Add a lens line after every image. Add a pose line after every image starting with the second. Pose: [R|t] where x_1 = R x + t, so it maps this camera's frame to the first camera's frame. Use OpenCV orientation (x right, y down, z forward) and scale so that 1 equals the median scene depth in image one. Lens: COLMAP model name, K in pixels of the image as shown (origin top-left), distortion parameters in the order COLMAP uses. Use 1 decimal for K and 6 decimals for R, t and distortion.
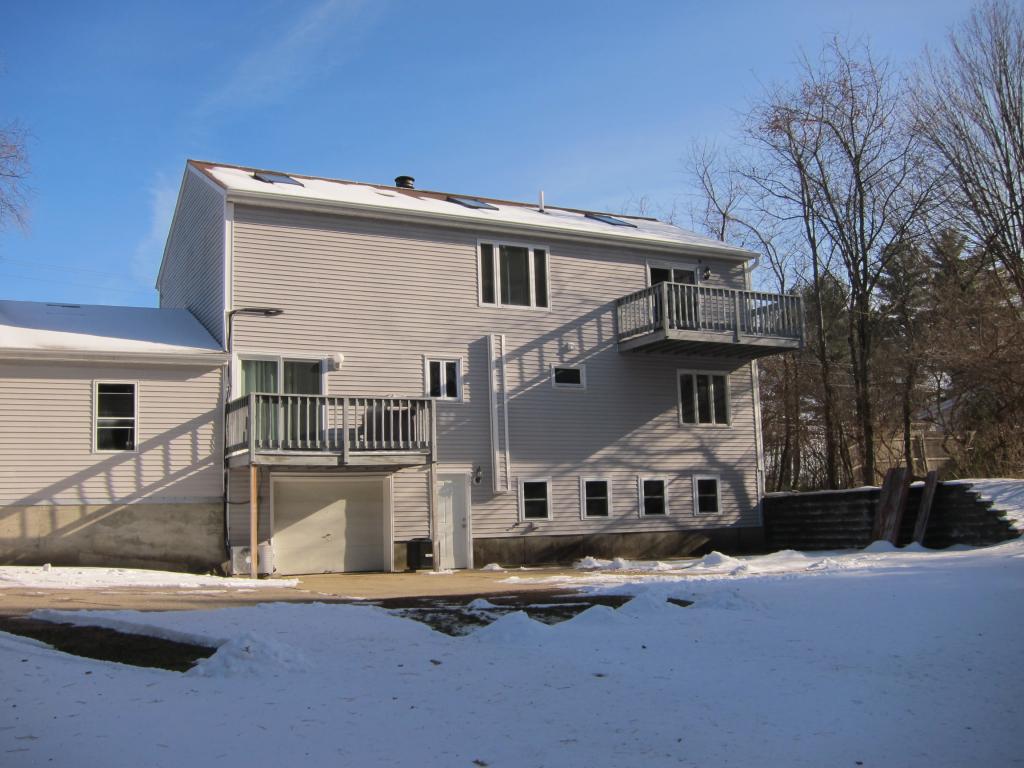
lens RADIAL K [[1035.1, 0, 512.8], [0, 1035.1, 381.6], [0, 0, 1]] dist [-0.070914, 0.000000]
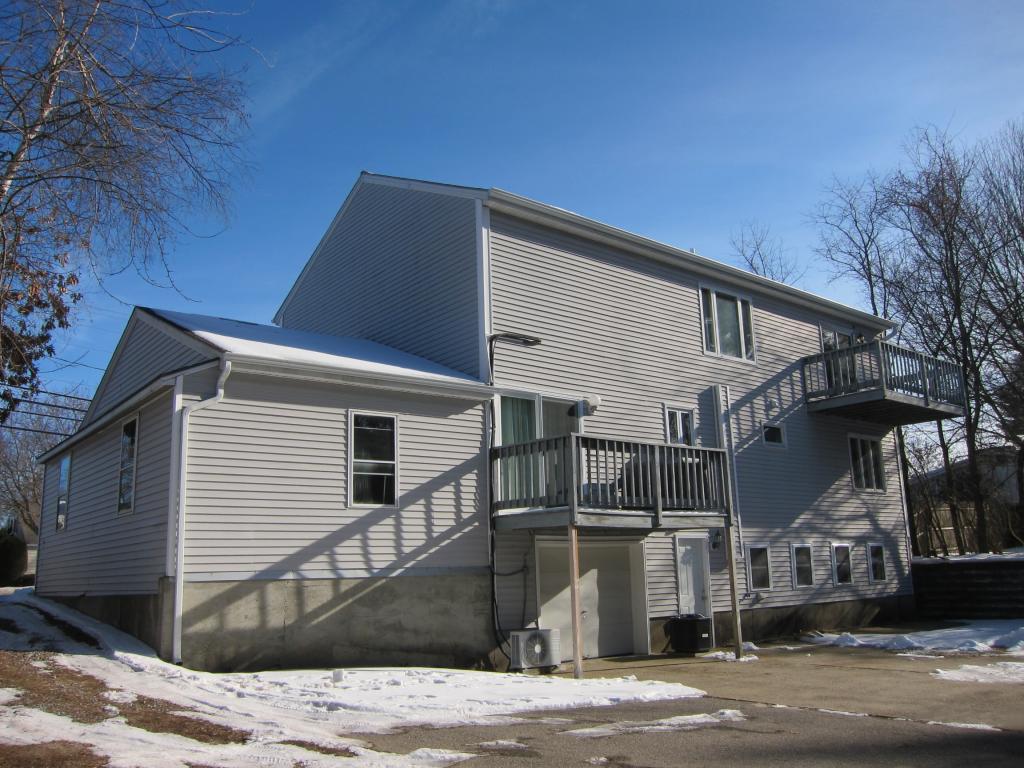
lens RADIAL K [[844.0, 0, 511.1], [0, 844.0, 387.4], [0, 0, 1]] dist [-0.039497, 0.001529]
pose [[0.979358, 0.047878, 0.196379, -0.373226], [-0.031204, 0.995707, -0.087140, 0.029184], [-0.199708, 0.079213, 0.976648, 0.332255]]
